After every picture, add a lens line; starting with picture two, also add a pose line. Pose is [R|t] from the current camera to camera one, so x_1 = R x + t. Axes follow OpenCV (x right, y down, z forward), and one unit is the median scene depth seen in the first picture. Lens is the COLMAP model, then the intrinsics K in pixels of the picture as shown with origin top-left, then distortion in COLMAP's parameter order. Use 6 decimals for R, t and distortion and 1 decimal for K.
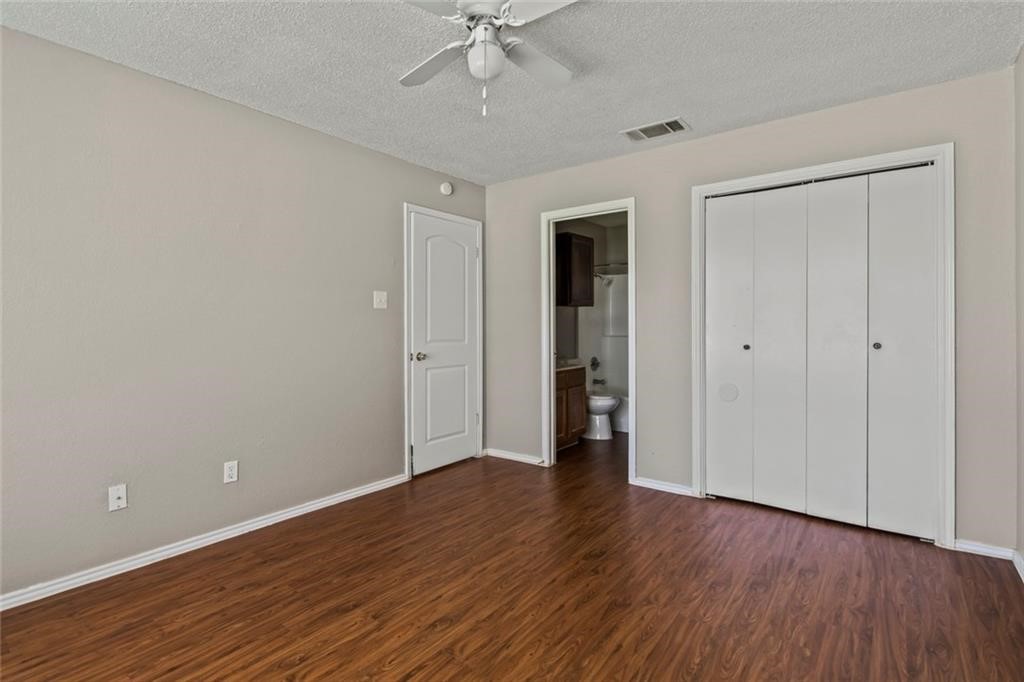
lens RADIAL K [[477.1, 0, 502.9], [0, 477.1, 323.5], [0, 0, 1]] dist [0.010445, -0.006569]
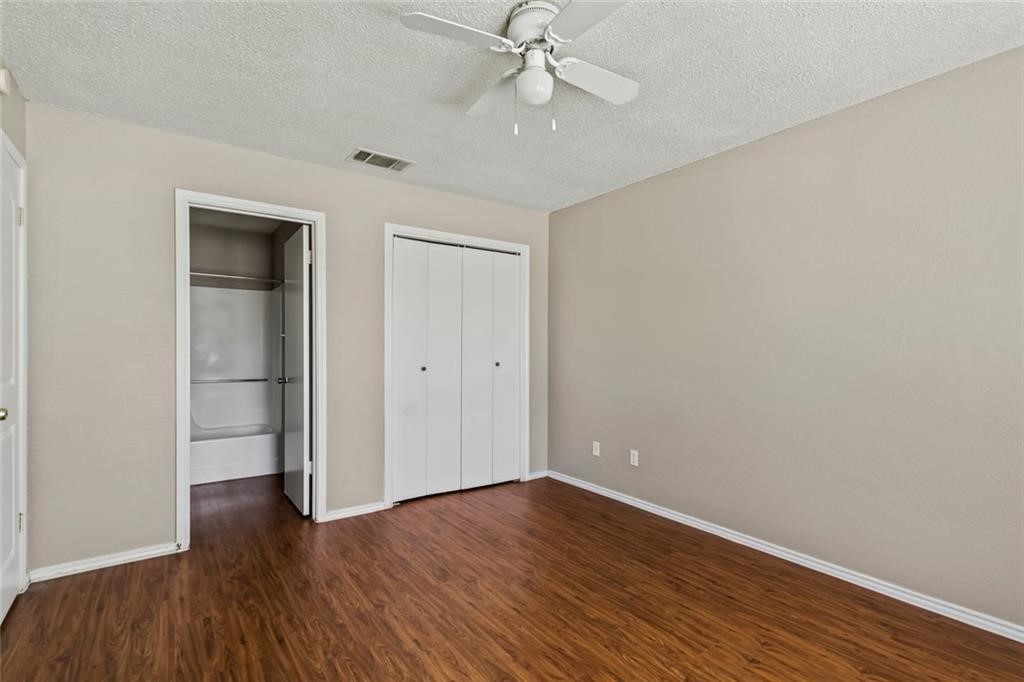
lens RADIAL K [[477.1, 0, 505.8], [0, 477.1, 347.8], [0, 0, 1]] dist [0.010445, -0.006569]
pose [[0.299200, 0.008193, 0.954155, -0.743140], [-0.004503, 0.999964, -0.007174, 0.005308], [-0.954180, -0.002150, 0.299226, 0.562005]]
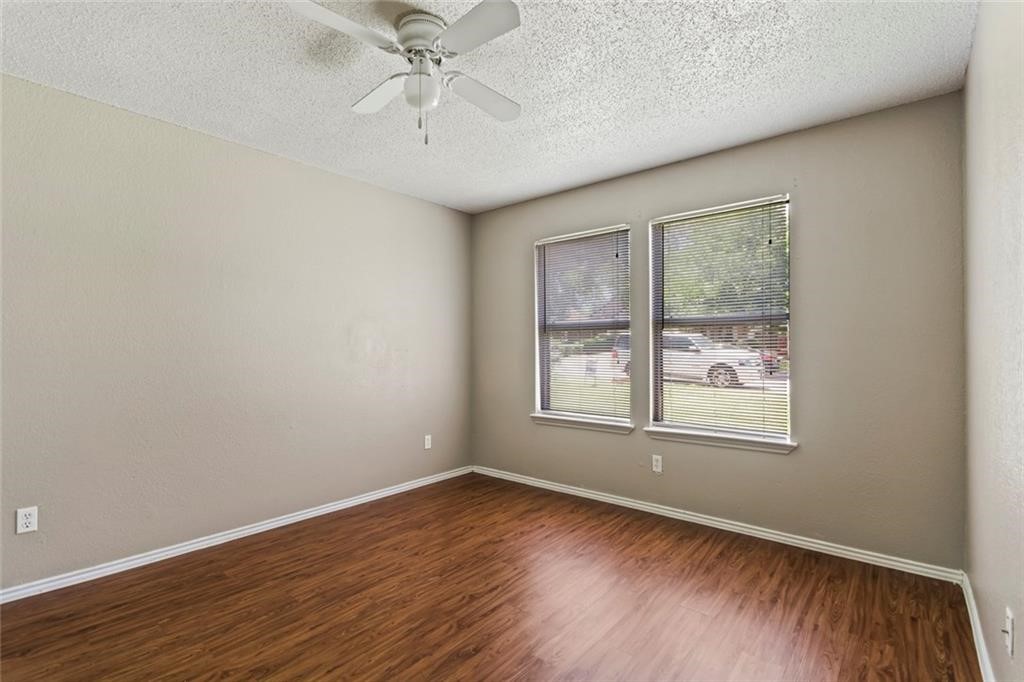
lens RADIAL K [[477.1, 0, 518.3], [0, 477.1, 342.9], [0, 0, 1]] dist [0.010445, -0.006569]
pose [[-0.999789, 0.003123, 0.020312, -0.191486], [0.002955, 0.999961, -0.008310, 0.002309], [-0.020337, -0.008248, -0.999759, 1.505452]]
